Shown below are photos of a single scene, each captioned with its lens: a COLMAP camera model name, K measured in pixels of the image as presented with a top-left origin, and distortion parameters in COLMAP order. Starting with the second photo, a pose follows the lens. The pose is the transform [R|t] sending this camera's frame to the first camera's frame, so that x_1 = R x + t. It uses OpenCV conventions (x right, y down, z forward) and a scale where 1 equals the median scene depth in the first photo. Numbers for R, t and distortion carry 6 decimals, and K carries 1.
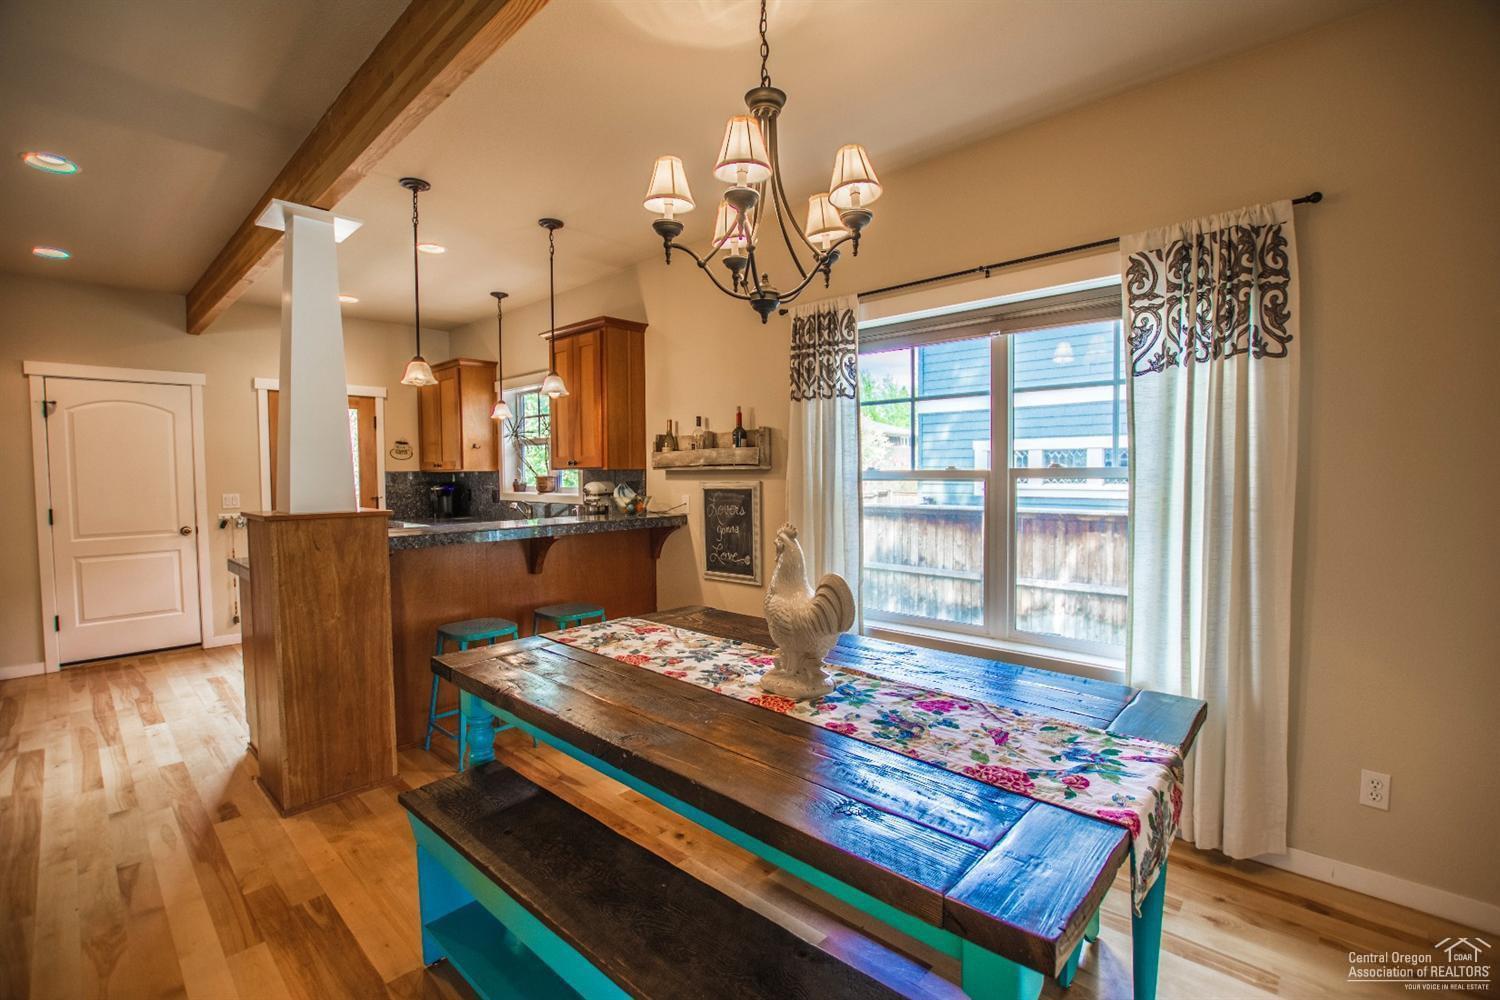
lens RADIAL K [[668.5, 0, 754.1], [0, 668.5, 502.2], [0, 0, 1]] dist [-0.021556, 0.000887]
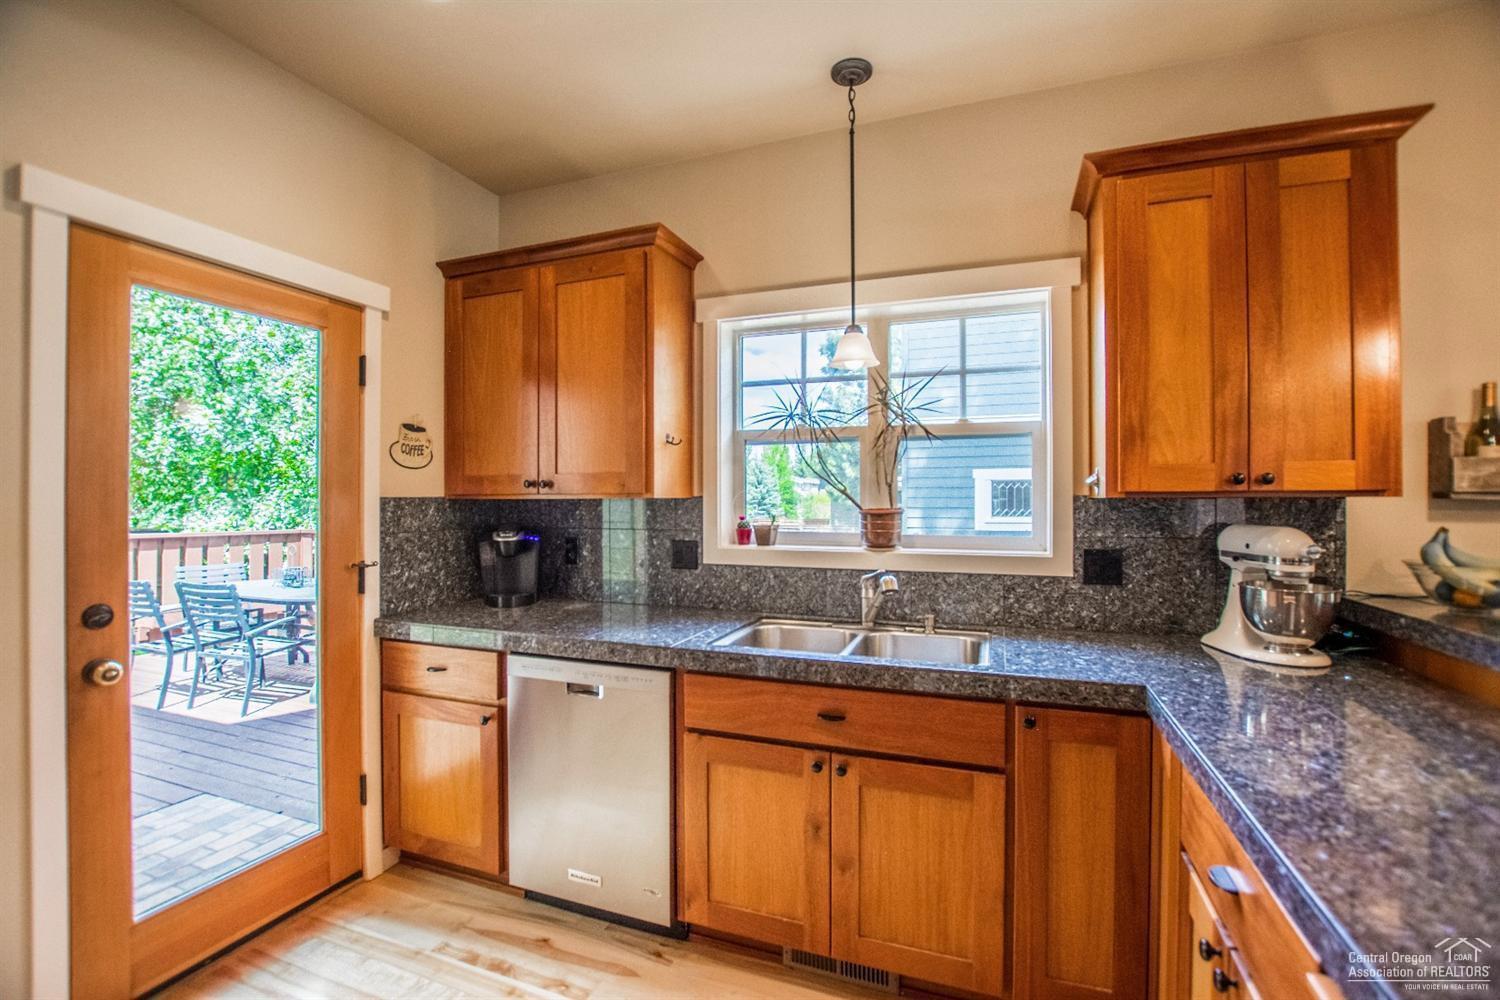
lens RADIAL K [[668.5, 0, 747.2], [0, 668.5, 497.3], [0, 0, 1]] dist [-0.021556, 0.000887]
pose [[0.929565, 0.007721, 0.368578, -0.695743], [0.010521, 0.998818, -0.047458, -0.034456], [-0.368509, 0.047994, 0.928384, 0.772920]]
